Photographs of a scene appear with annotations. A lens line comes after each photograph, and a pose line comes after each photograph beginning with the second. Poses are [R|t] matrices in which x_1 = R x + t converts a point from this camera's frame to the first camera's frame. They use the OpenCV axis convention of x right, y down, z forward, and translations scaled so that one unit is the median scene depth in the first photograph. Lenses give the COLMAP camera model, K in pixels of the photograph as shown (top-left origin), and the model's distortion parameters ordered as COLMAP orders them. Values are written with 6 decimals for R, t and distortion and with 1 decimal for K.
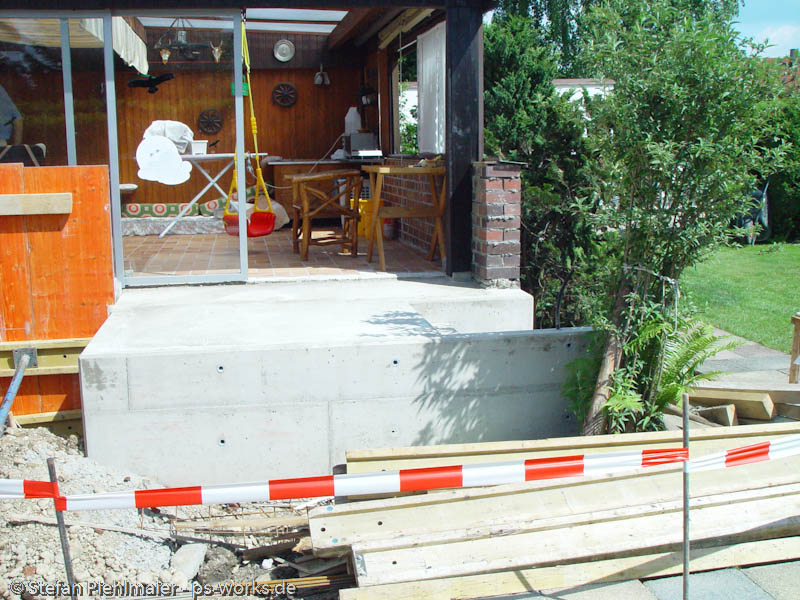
lens RADIAL K [[900.8, 0, 400.0], [0, 900.8, 320.8], [0, 0, 1]] dist [-0.186309, 0.211340]
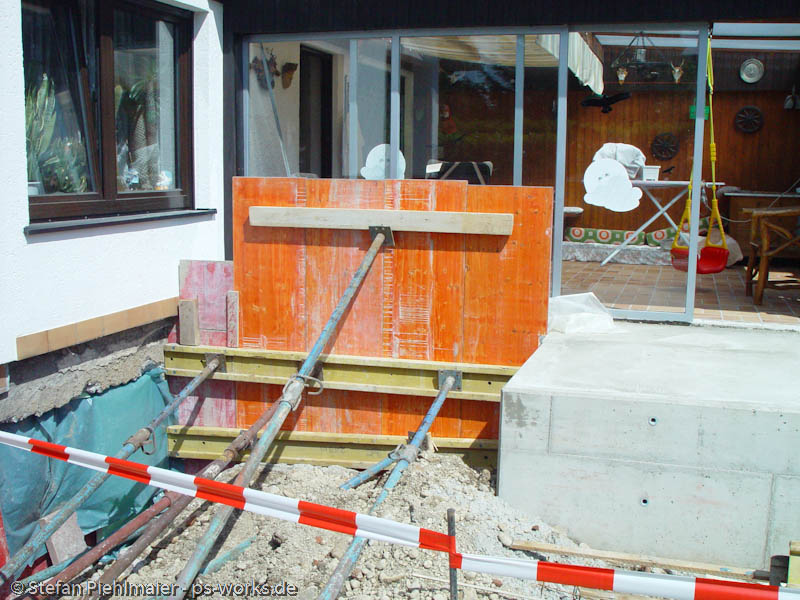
lens RADIAL K [[928.3, 0, 400.0], [0, 928.3, 300.0], [0, 0, 1]] dist [-0.198150, 0.216416]
pose [[0.885281, 0.085676, -0.457096, -0.013294], [-0.110196, 0.993538, -0.027196, -0.010059], [0.451812, 0.074446, 0.889001, 0.049254]]
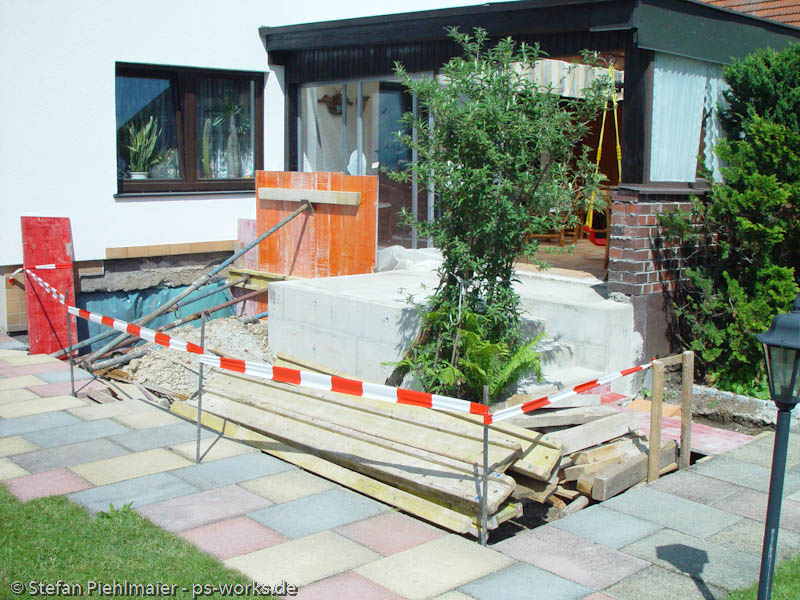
lens RADIAL K [[928.3, 0, 400.0], [0, 928.3, 300.0], [0, 0, 1]] dist [-0.198150, 0.216416]
pose [[0.519431, 0.140655, -0.842857, 0.939782], [-0.182793, 0.981818, 0.051194, -0.047807], [0.834732, 0.127477, 0.535698, 0.173077]]
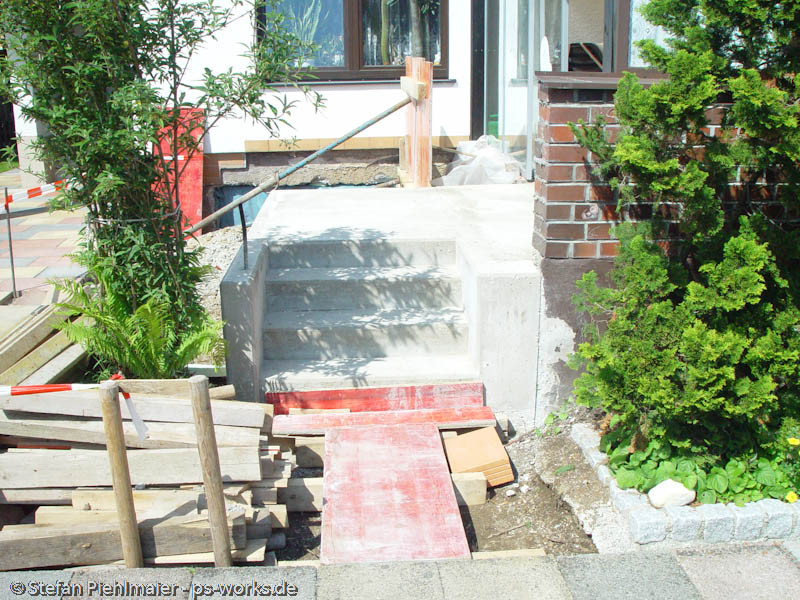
lens RADIAL K [[900.8, 0, 400.0], [0, 900.8, 320.8], [0, 0, 1]] dist [-0.186309, 0.211340]
pose [[-0.124194, 0.300802, -0.945566, 0.793063], [-0.180830, 0.930124, 0.319640, -0.199853], [0.975641, 0.210684, -0.061121, 0.970391]]
